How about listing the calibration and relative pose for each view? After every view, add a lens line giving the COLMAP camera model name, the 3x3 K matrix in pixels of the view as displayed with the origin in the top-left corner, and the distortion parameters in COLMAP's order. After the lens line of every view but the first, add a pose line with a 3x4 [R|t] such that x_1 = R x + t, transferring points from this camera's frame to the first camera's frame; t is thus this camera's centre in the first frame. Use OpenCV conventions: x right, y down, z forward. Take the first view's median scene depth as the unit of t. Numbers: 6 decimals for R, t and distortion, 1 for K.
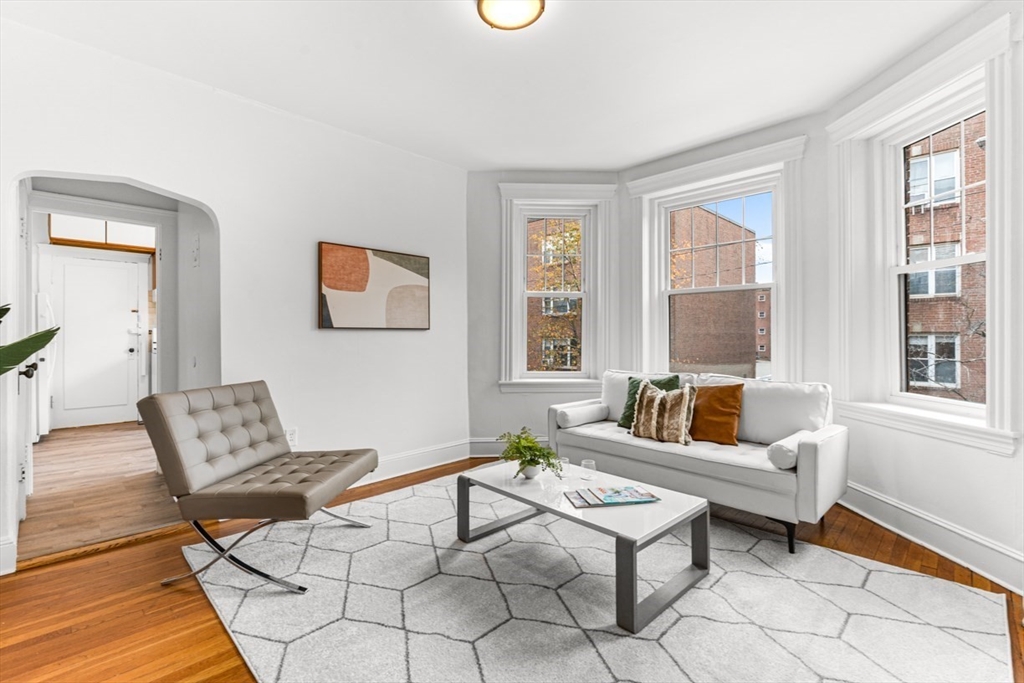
lens RADIAL K [[456.9, 0, 510.8], [0, 456.9, 336.1], [0, 0, 1]] dist [-0.001907, -0.000316]
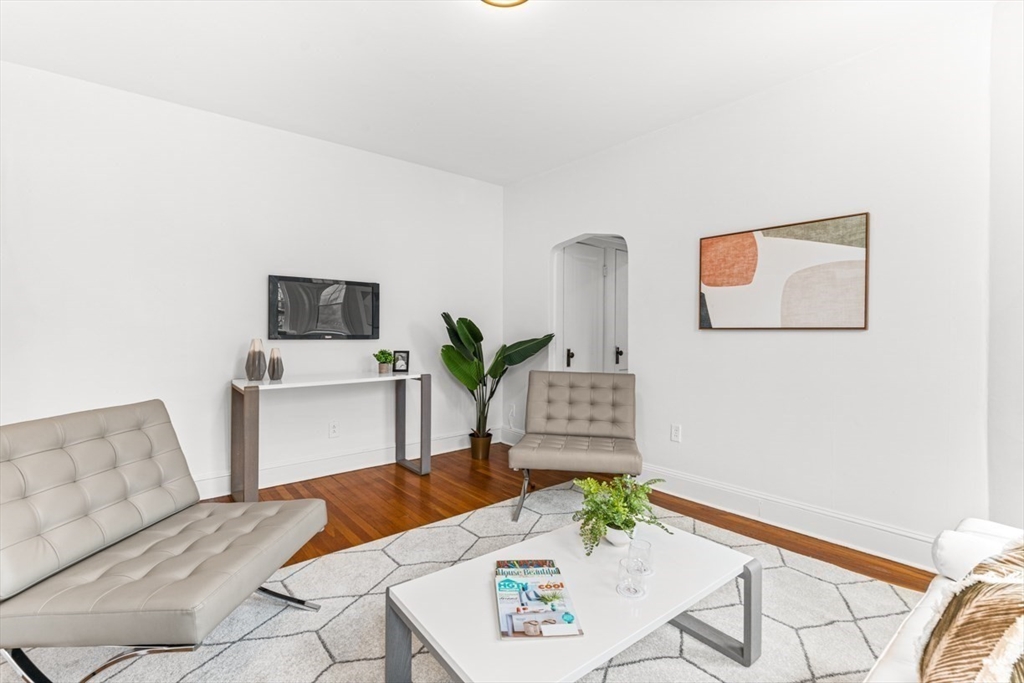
lens RADIAL K [[456.9, 0, 510.8], [0, 456.9, 336.1], [0, 0, 1]] dist [-0.001907, -0.000316]
pose [[-0.093097, 0.011474, -0.995591, 0.562346], [-0.008019, 0.999893, 0.012274, -0.010802], [0.995625, 0.009126, -0.092995, 0.678029]]
